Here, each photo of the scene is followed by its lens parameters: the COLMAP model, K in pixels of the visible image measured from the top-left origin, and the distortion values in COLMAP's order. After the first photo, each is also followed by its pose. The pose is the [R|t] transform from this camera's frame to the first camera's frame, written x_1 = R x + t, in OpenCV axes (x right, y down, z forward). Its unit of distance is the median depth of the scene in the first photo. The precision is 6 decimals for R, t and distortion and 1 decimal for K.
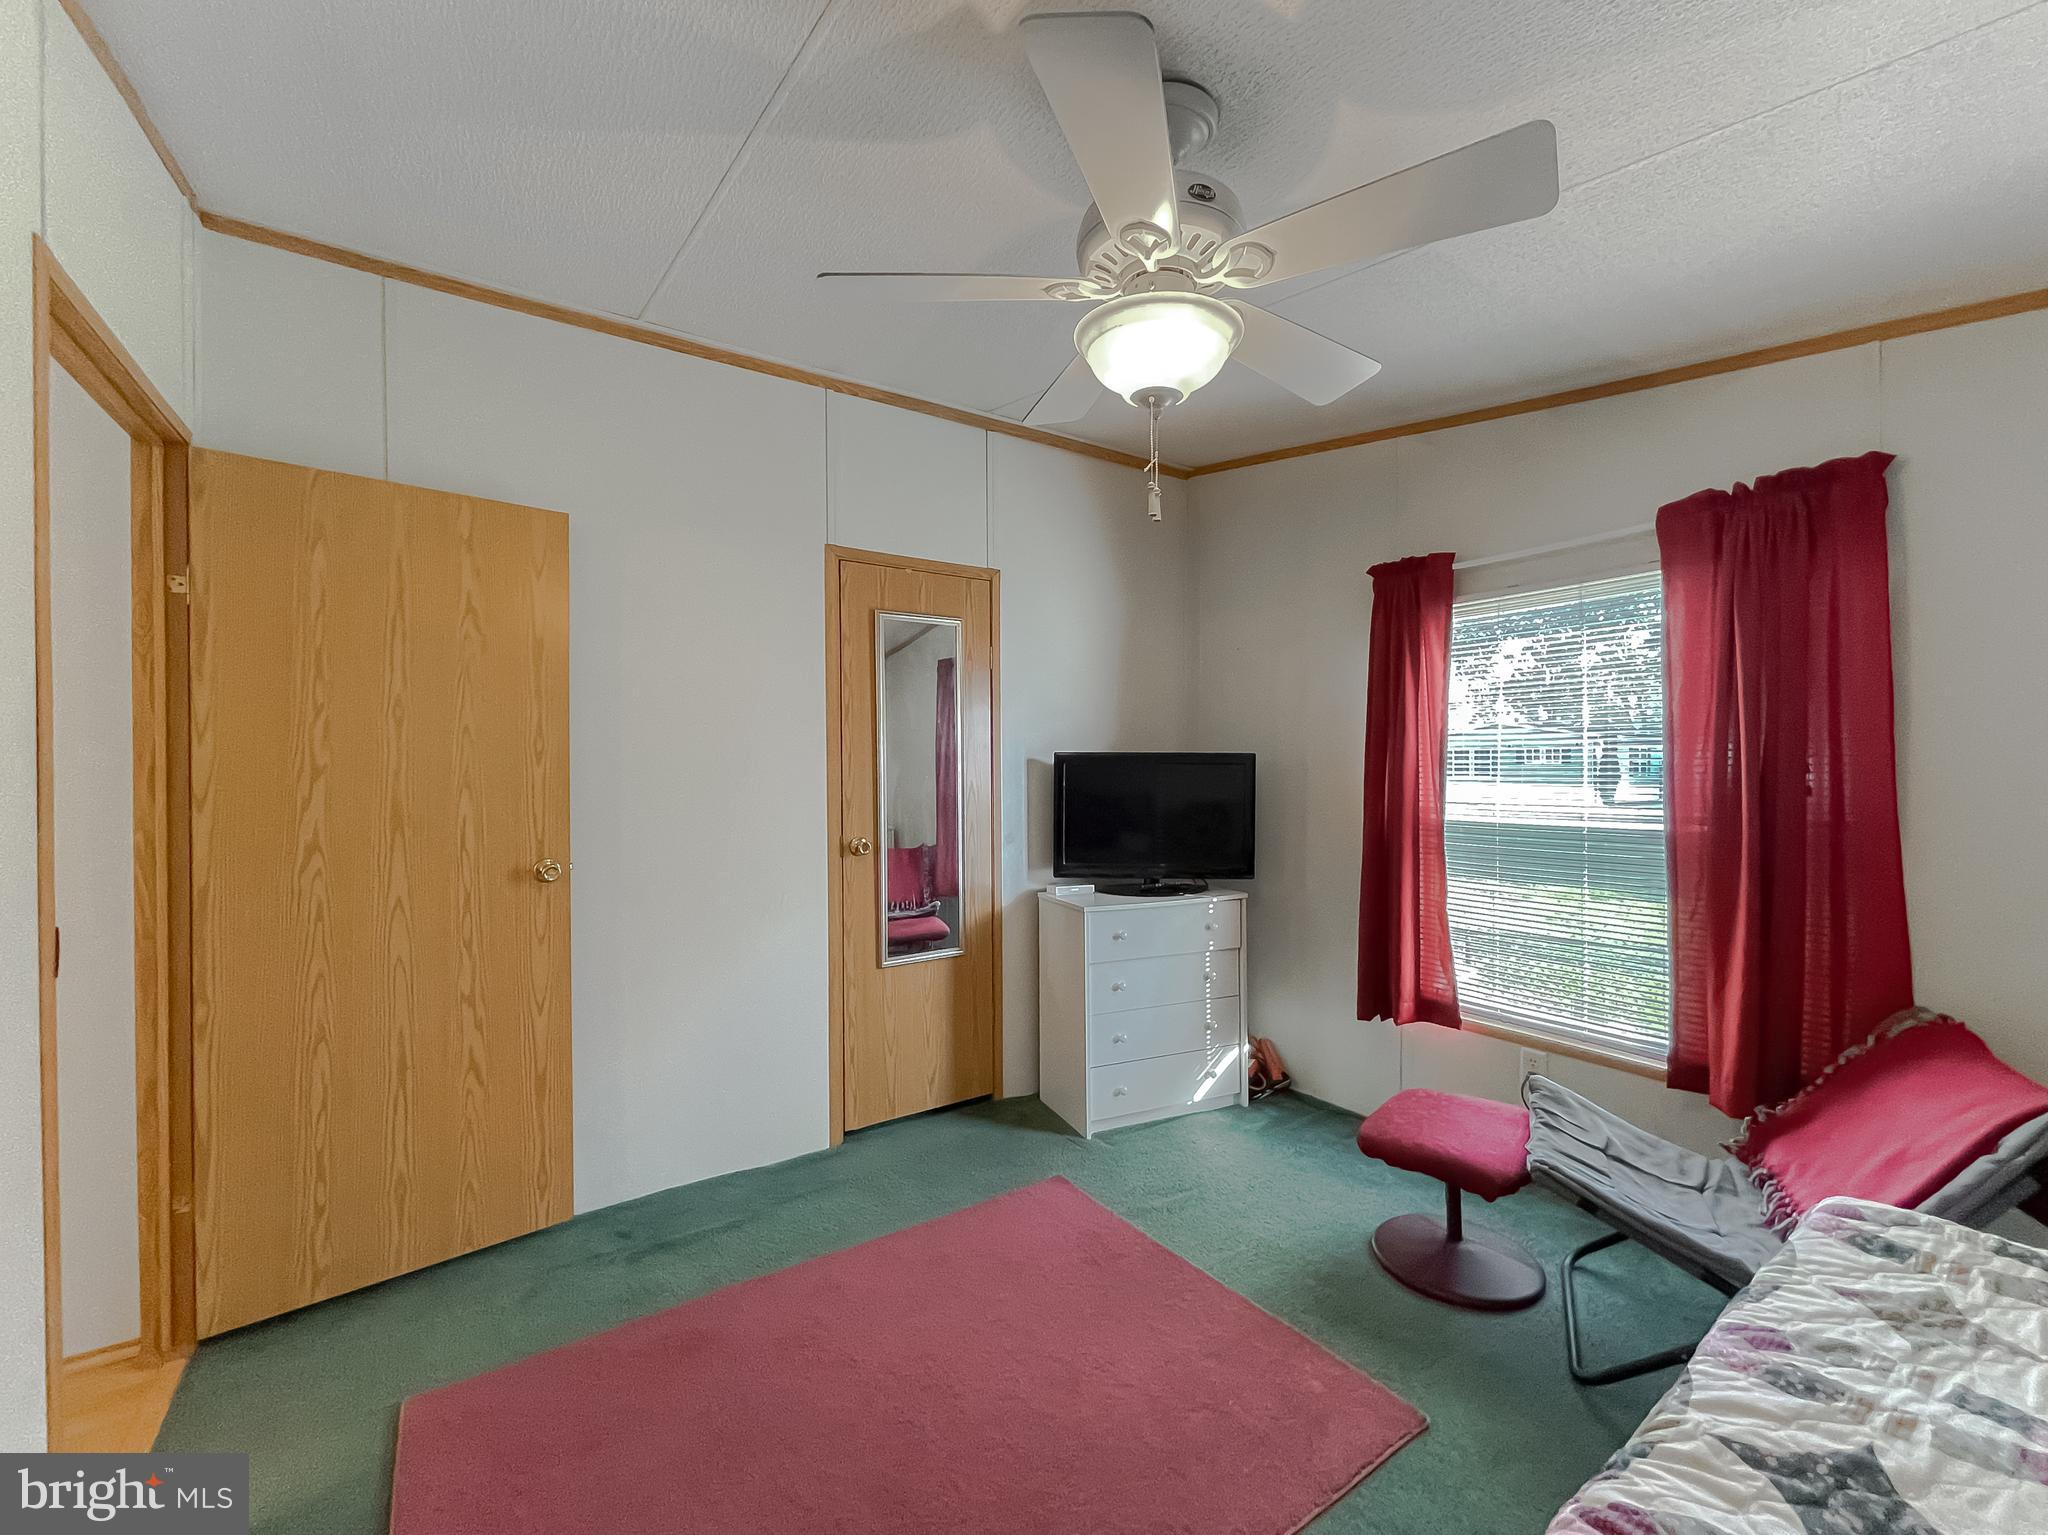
lens RADIAL K [[849.3, 0, 1019.3], [0, 849.3, 773.0], [0, 0, 1]] dist [0.001429, -0.000023]
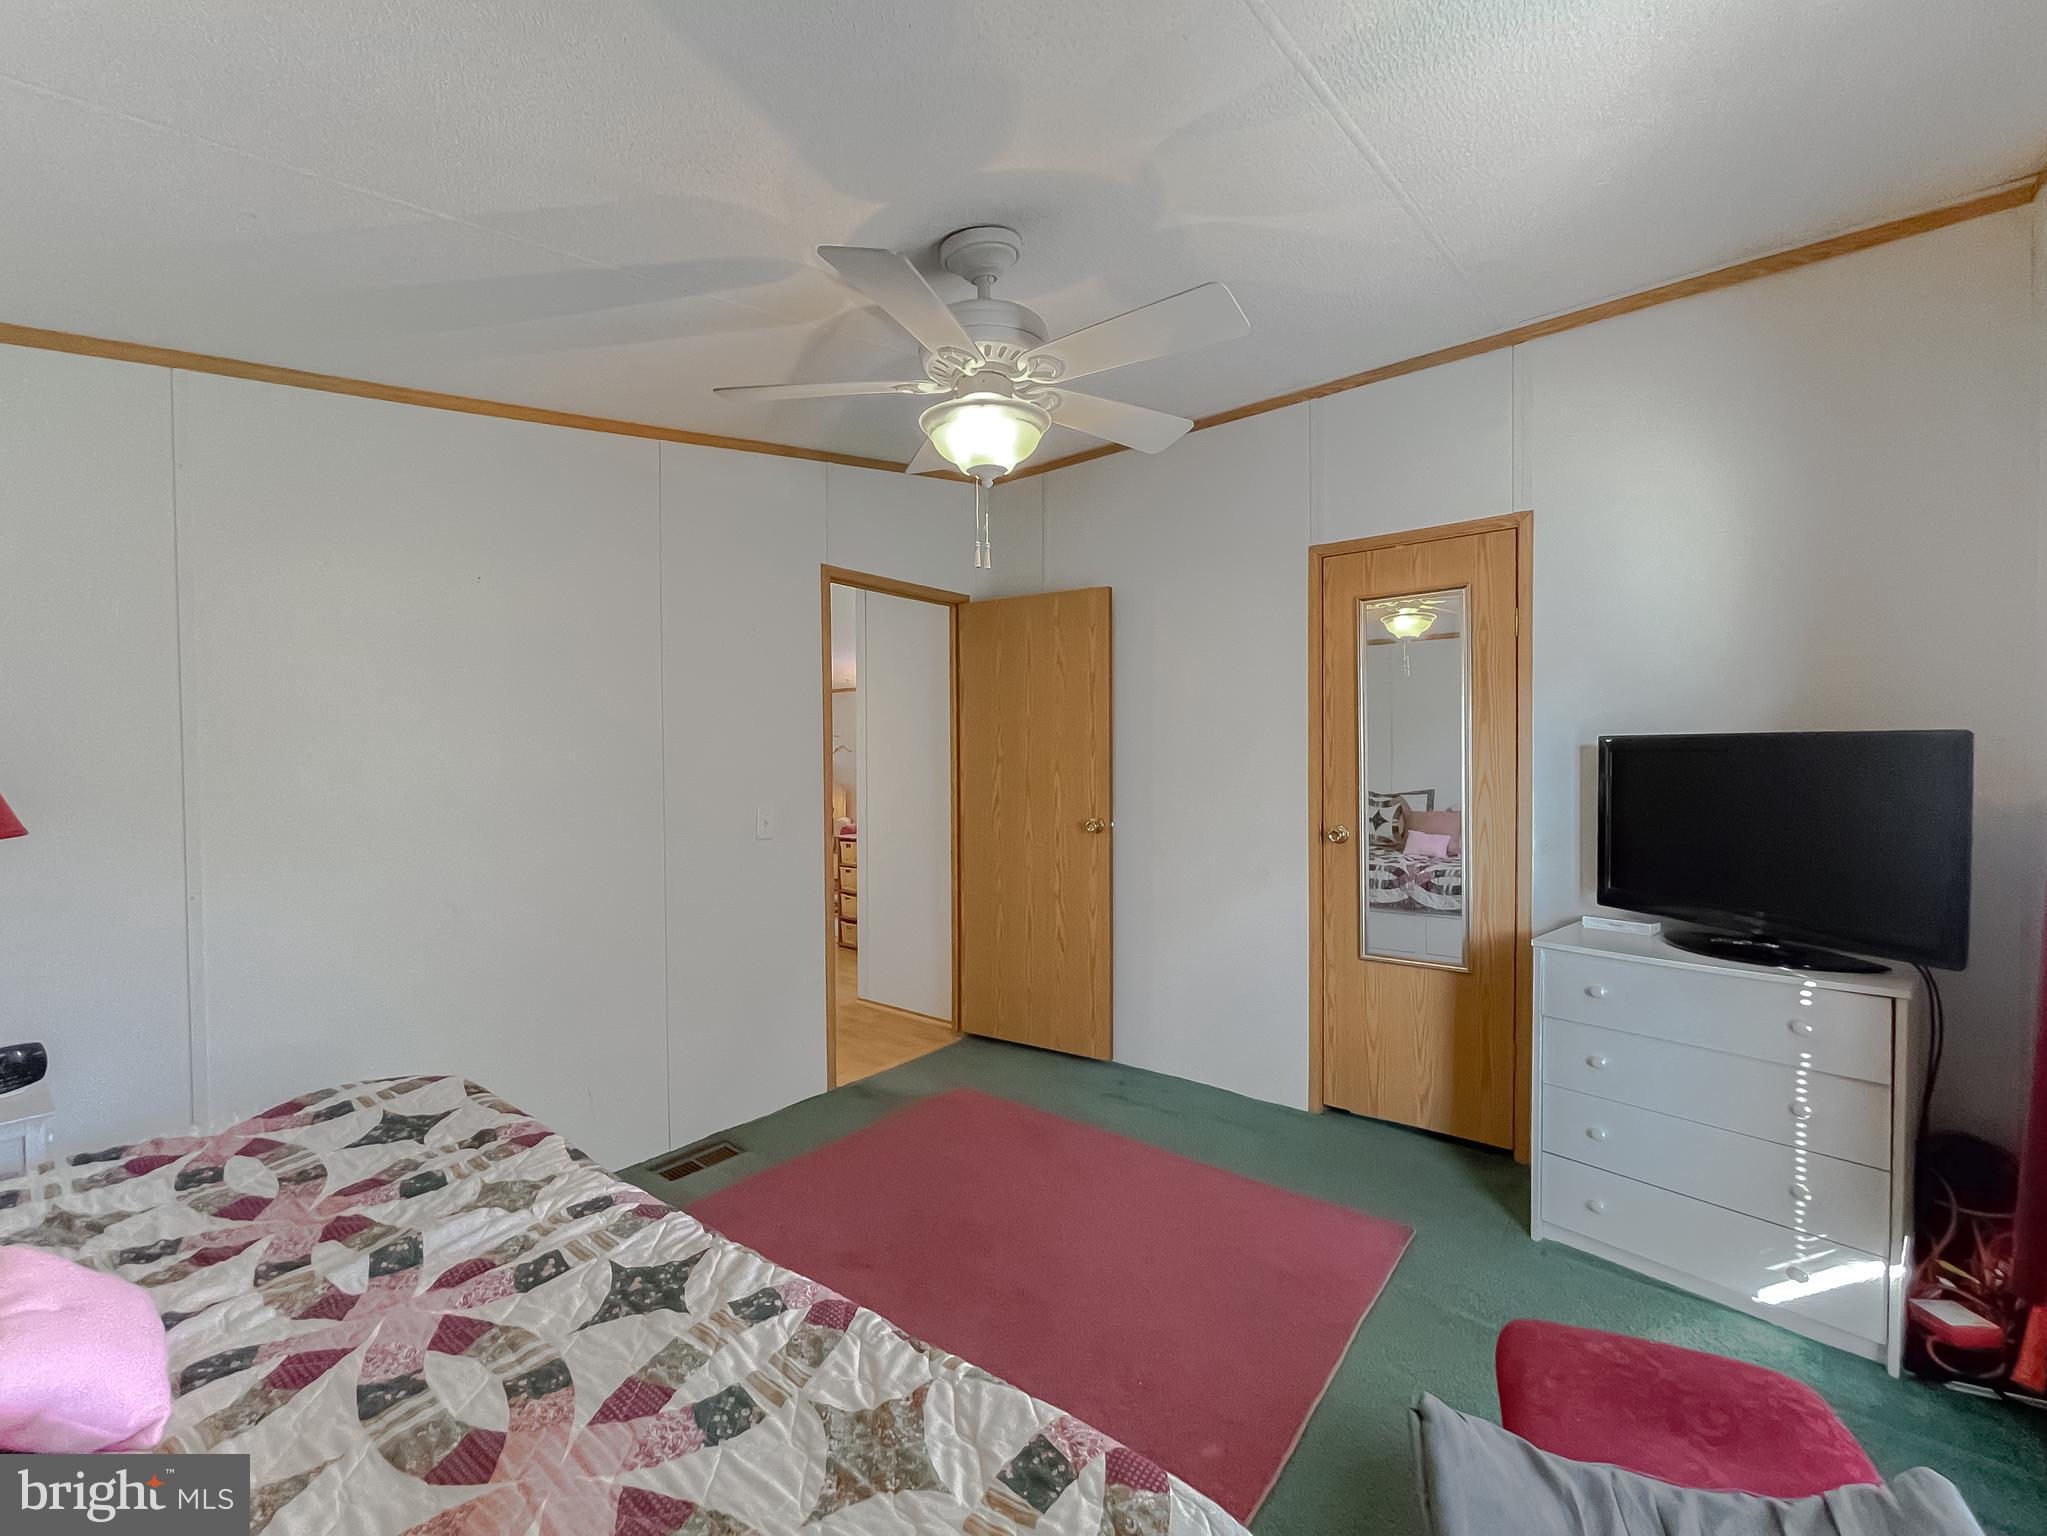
lens RADIAL K [[825.1, 0, 980.1], [0, 825.1, 775.9], [0, 0, 1]] dist [-0.000835, -0.000443]
pose [[0.281352, 0.022864, -0.959332, 0.650493], [-0.002347, 0.999730, 0.023139, -0.006015], [0.959602, -0.004258, 0.281330, 0.310125]]
